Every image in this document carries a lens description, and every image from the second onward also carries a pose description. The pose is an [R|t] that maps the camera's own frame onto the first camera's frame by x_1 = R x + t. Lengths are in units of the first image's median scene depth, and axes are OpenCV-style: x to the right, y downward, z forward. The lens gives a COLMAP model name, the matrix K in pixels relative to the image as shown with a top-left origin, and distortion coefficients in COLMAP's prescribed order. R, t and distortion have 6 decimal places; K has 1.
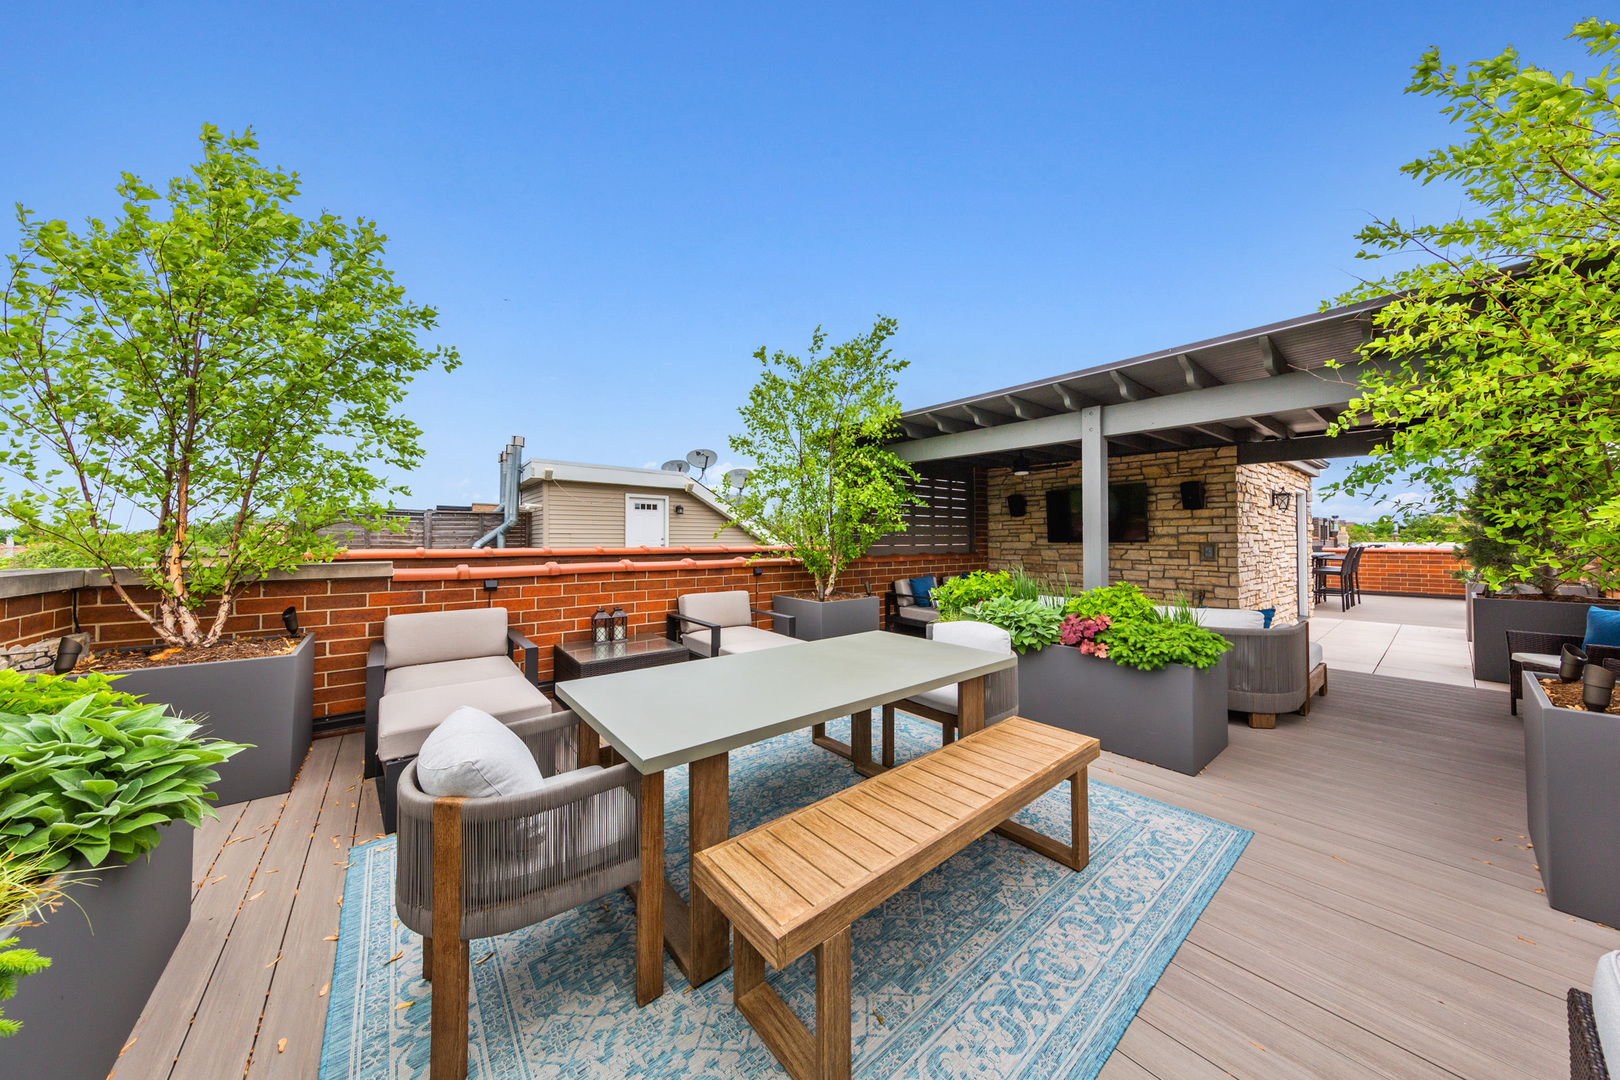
lens RADIAL K [[516.5, 0, 810.2], [0, 516.5, 539.6], [0, 0, 1]] dist [0.000471, 0.000000]
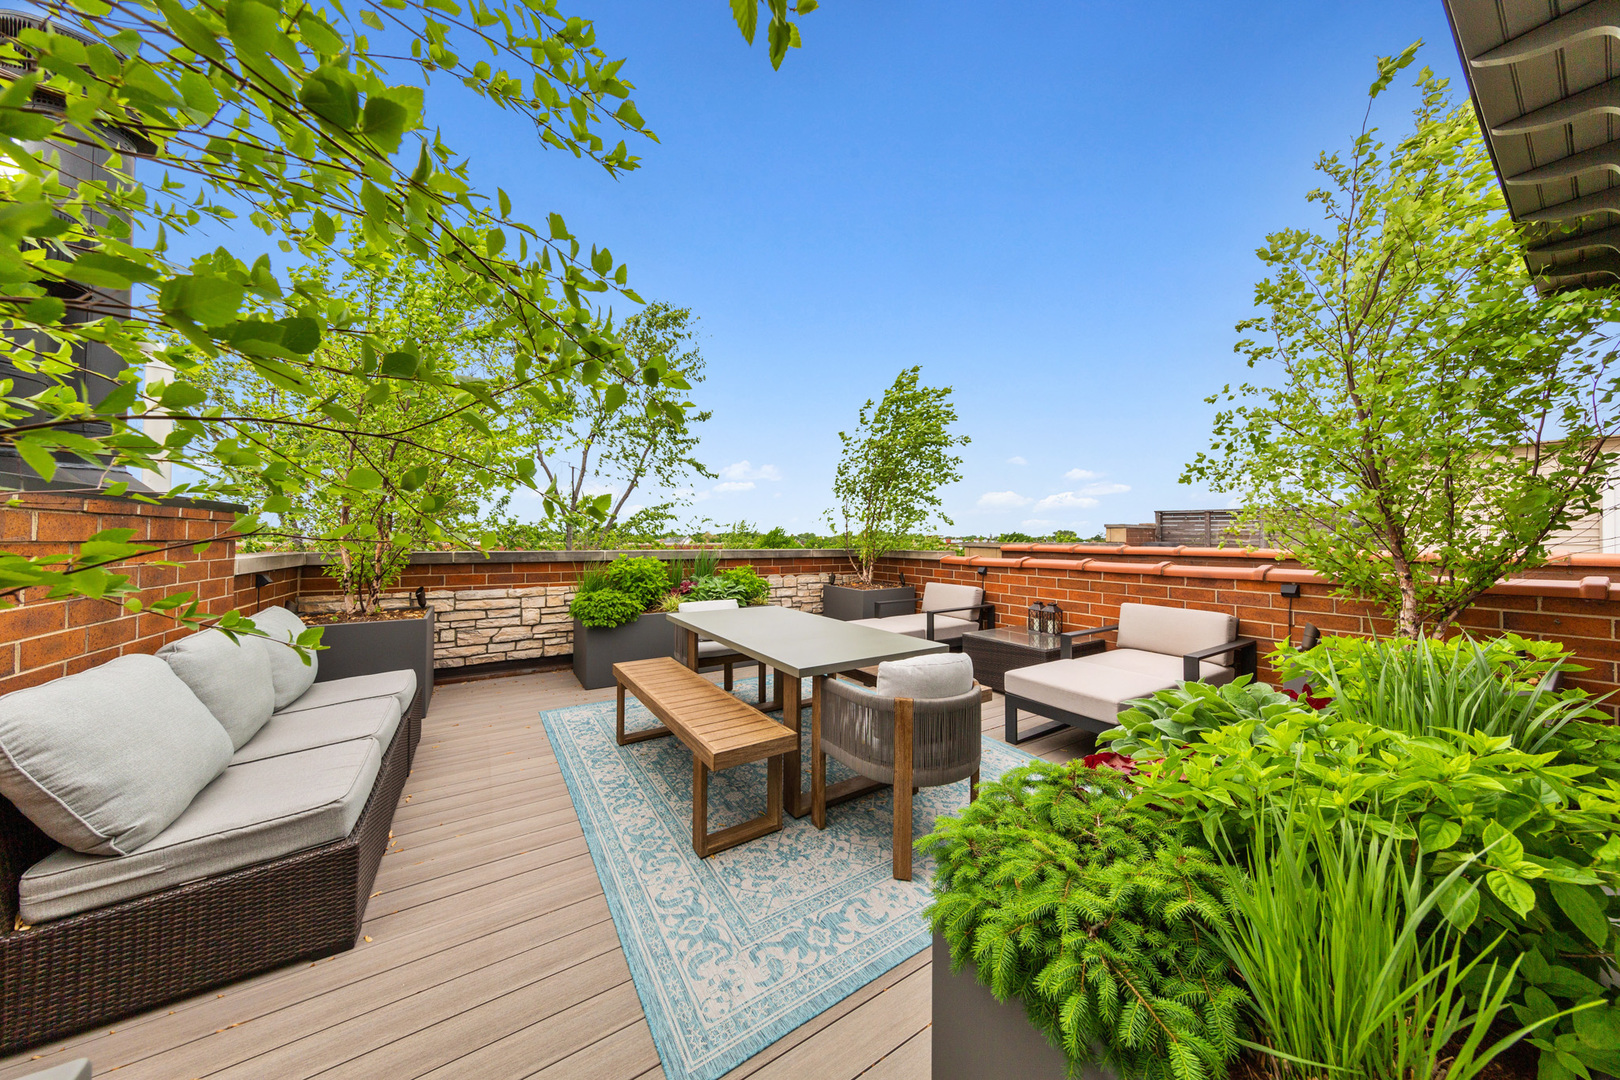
lens RADIAL K [[516.5, 0, 811.4], [0, 516.5, 546.3], [0, 0, 1]] dist [0.000471, 0.000000]
pose [[-0.119367, 0.013906, -0.992753, 0.518599], [-0.000389, 0.999901, 0.014053, 0.001891], [0.992850, 0.002064, -0.119349, 0.460495]]
